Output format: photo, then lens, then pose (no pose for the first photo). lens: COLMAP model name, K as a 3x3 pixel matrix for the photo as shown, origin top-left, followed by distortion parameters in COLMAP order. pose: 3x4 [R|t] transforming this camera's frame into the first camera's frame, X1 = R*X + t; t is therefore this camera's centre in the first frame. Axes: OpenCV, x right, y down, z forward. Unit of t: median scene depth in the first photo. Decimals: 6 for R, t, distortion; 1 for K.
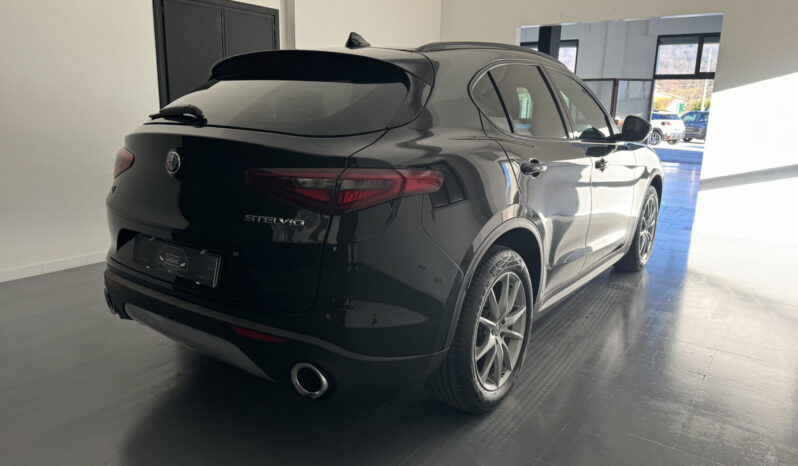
lens RADIAL K [[564.2, 0, 399.0], [0, 564.2, 233.0], [0, 0, 1]] dist [0.035632, -0.003565]
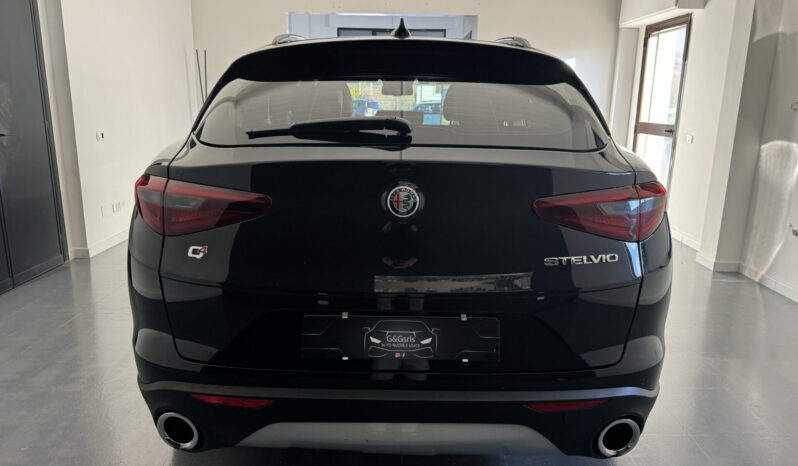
lens RADIAL K [[564.2, 0, 399.0], [0, 564.2, 233.0], [0, 0, 1]] dist [0.035632, -0.003565]
pose [[0.832474, -0.142230, 0.535497, -0.755711], [0.129504, 0.989668, 0.061535, -0.125504], [-0.538717, 0.018122, 0.842292, 0.404071]]
